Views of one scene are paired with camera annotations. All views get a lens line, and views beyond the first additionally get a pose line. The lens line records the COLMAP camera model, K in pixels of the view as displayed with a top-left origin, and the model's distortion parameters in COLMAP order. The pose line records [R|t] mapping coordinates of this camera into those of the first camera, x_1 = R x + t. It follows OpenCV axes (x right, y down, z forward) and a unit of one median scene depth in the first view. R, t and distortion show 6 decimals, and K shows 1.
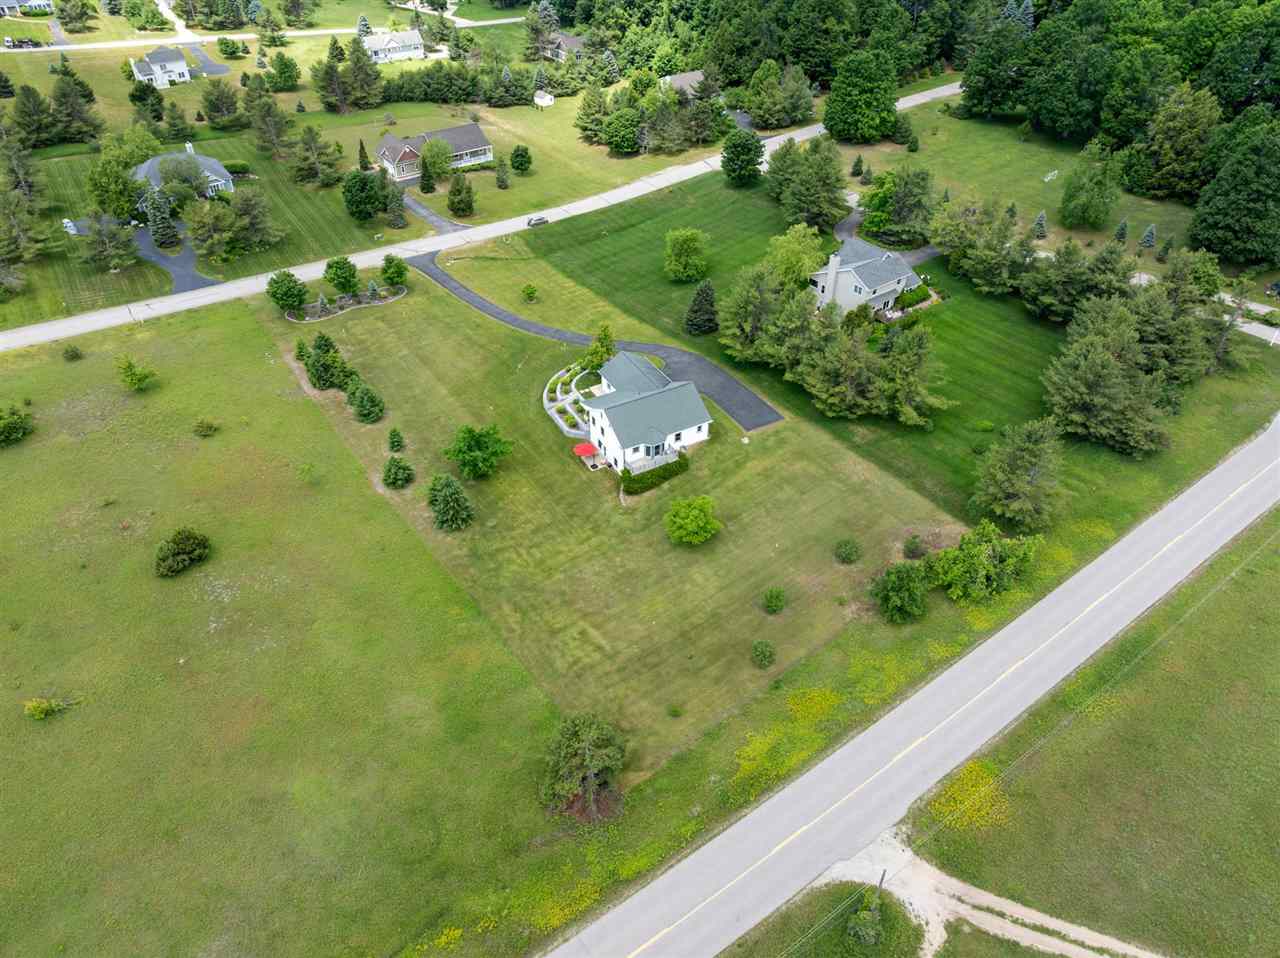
lens RADIAL K [[900.3, 0, 637.0], [0, 900.3, 475.8], [0, 0, 1]] dist [-0.061854, 0.038208]
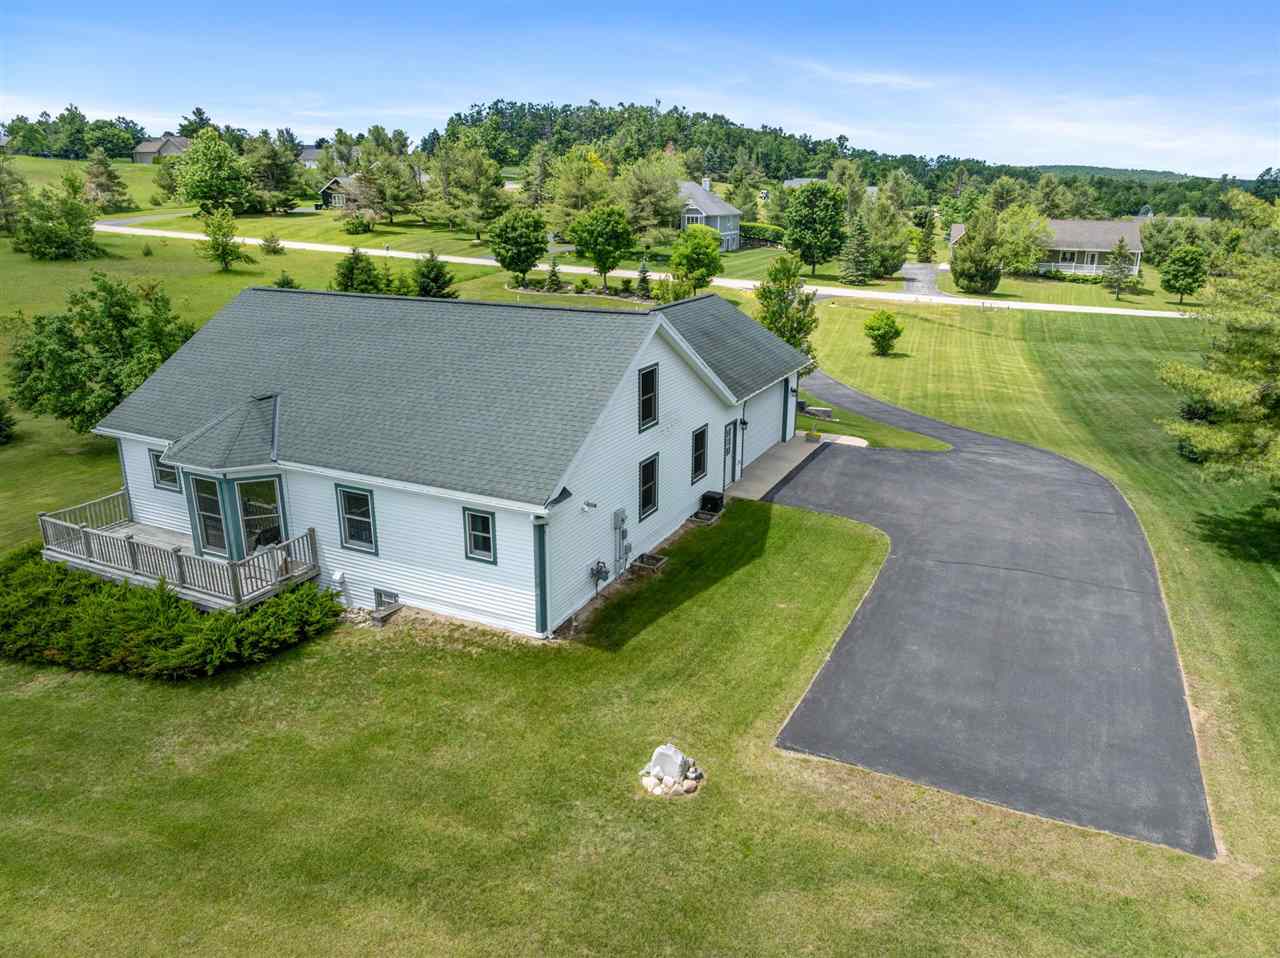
lens RADIAL K [[900.3, 0, 637.0], [0, 900.3, 475.8], [0, 0, 1]] dist [-0.061854, 0.038208]
pose [[0.567867, 0.244154, -0.786077, 0.198295], [-0.520889, 0.846043, -0.113515, -0.056184], [0.637339, 0.473920, 0.607617, 0.911073]]
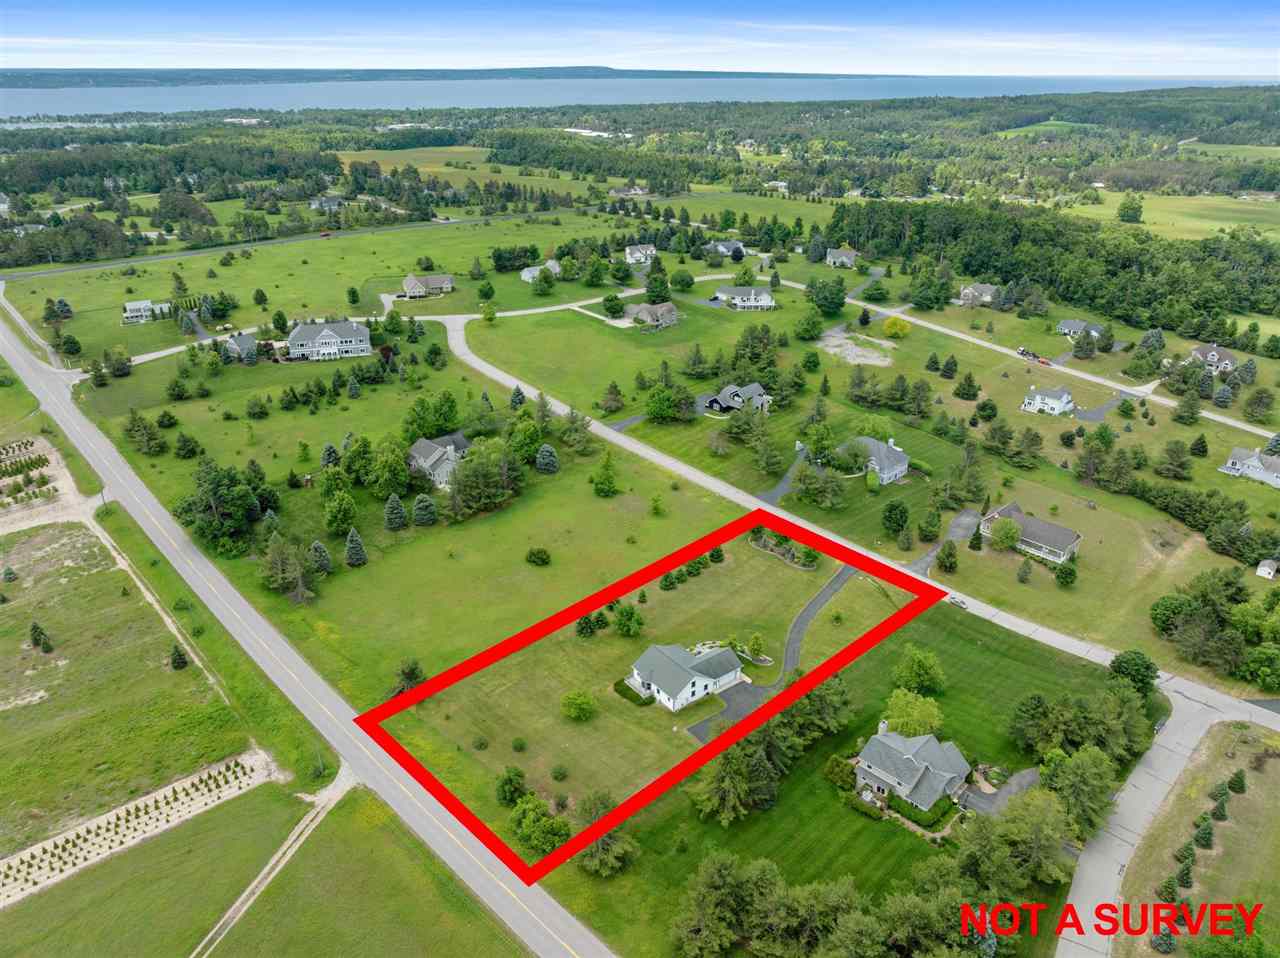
lens RADIAL K [[900.3, 0, 637.0], [0, 900.3, 475.8], [0, 0, 1]] dist [-0.061854, 0.038208]
pose [[0.142070, 0.411080, -0.900461, 1.210009], [-0.624778, 0.742827, 0.240542, -0.632507], [0.767769, 0.528414, 0.362367, 0.239117]]
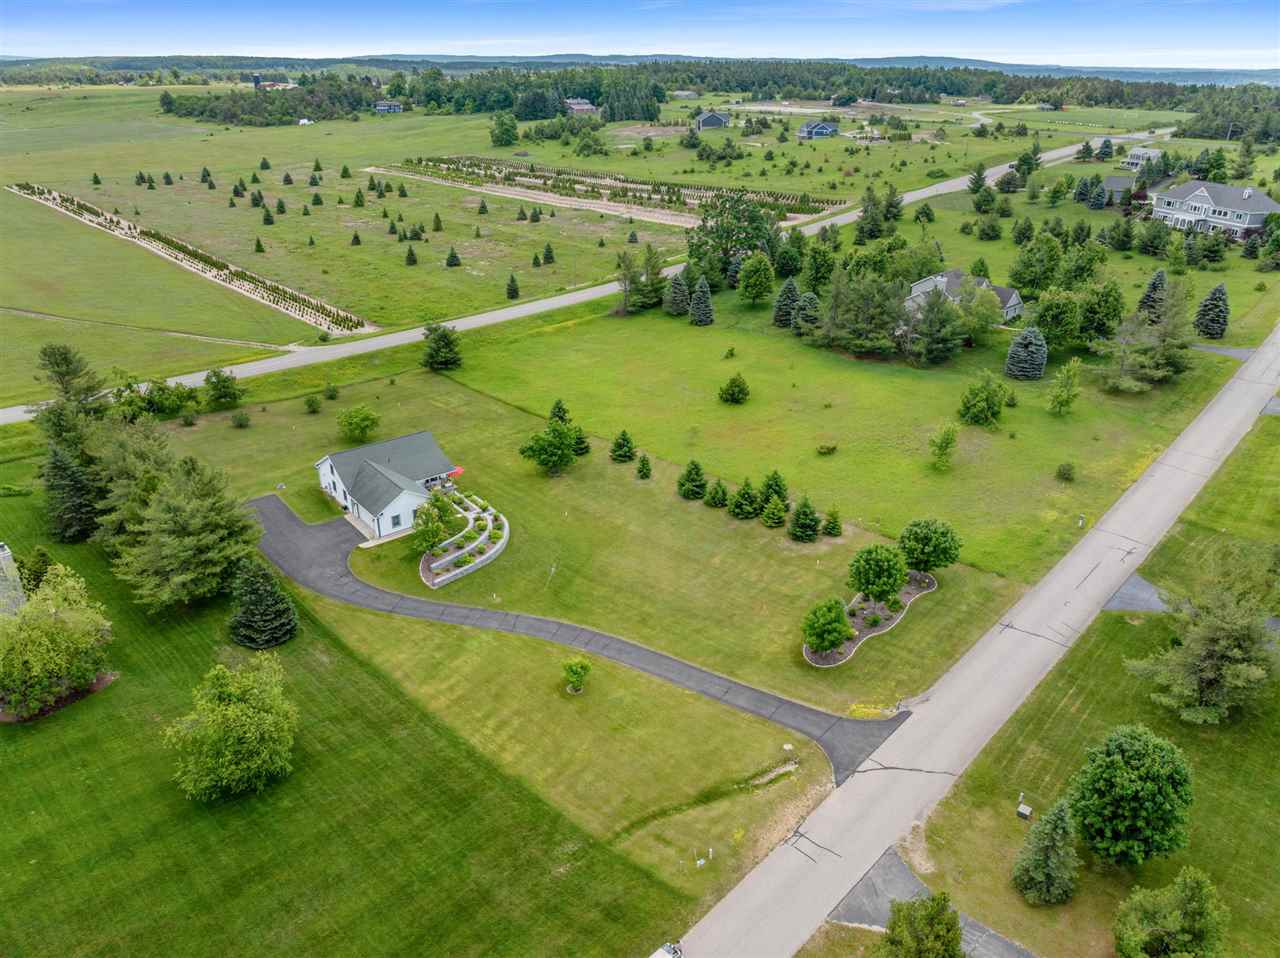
lens RADIAL K [[900.3, 0, 637.0], [0, 900.3, 475.8], [0, 0, 1]] dist [-0.061854, 0.038208]
pose [[-0.981714, 0.068785, -0.177503, -0.088873], [-0.132319, 0.423789, 0.896044, -0.931922], [0.136858, 0.903145, -0.406938, 1.420470]]
